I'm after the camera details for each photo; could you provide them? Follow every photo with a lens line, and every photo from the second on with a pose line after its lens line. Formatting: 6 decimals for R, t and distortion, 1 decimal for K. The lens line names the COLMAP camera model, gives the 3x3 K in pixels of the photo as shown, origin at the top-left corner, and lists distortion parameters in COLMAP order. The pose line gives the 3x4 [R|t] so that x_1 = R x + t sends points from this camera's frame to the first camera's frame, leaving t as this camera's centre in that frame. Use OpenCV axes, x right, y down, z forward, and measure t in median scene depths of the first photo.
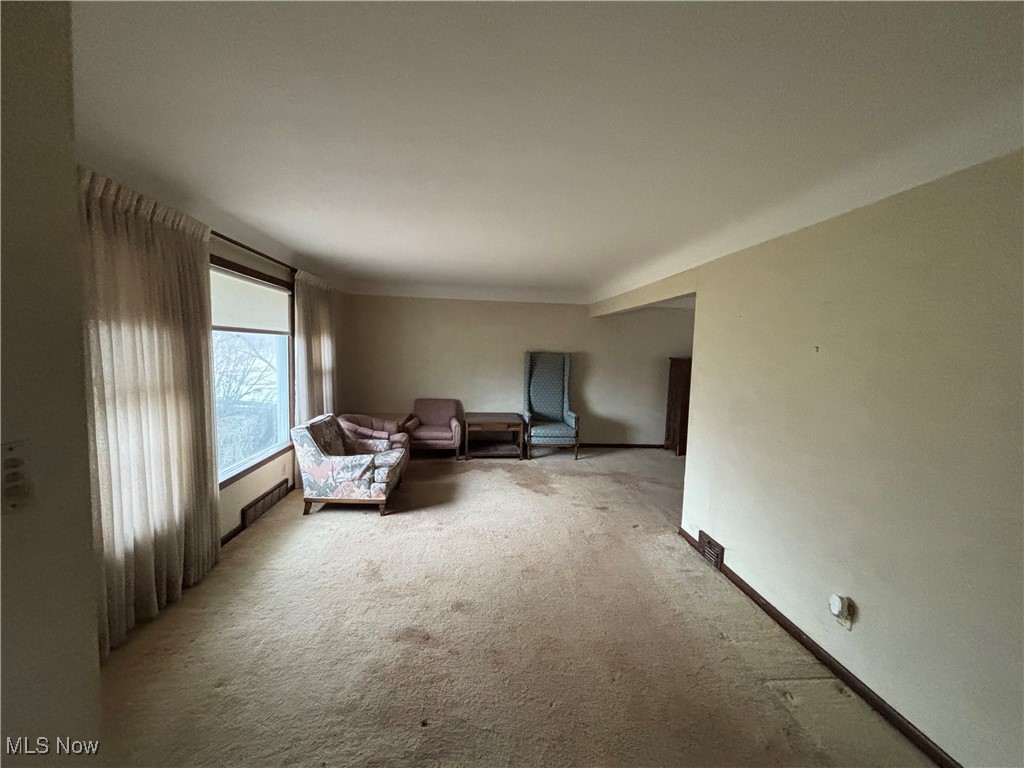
lens RADIAL K [[409.5, 0, 510.4], [0, 409.5, 385.2], [0, 0, 1]] dist [0.002587, 0.000615]
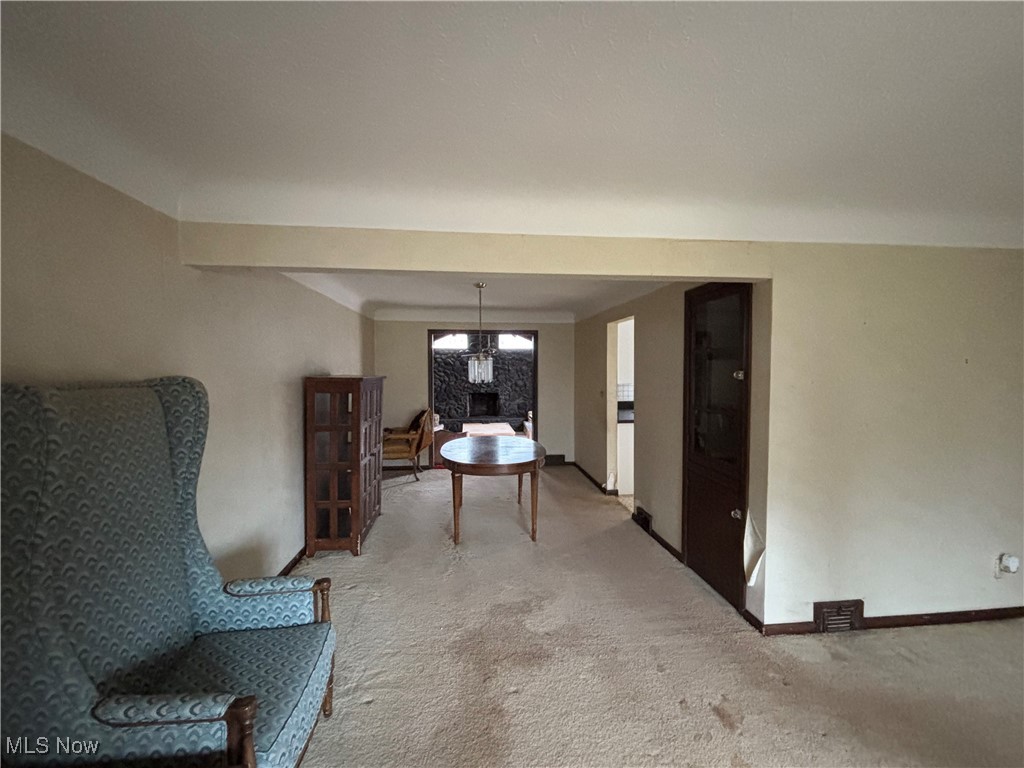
lens RADIAL K [[409.5, 0, 510.2], [0, 409.5, 382.2], [0, 0, 1]] dist [0.002587, 0.000615]
pose [[-0.005976, -0.067865, 0.997677, -0.259567], [0.089248, 0.993677, 0.068128, -0.152459], [-0.995992, 0.089448, 0.000118, 1.560693]]
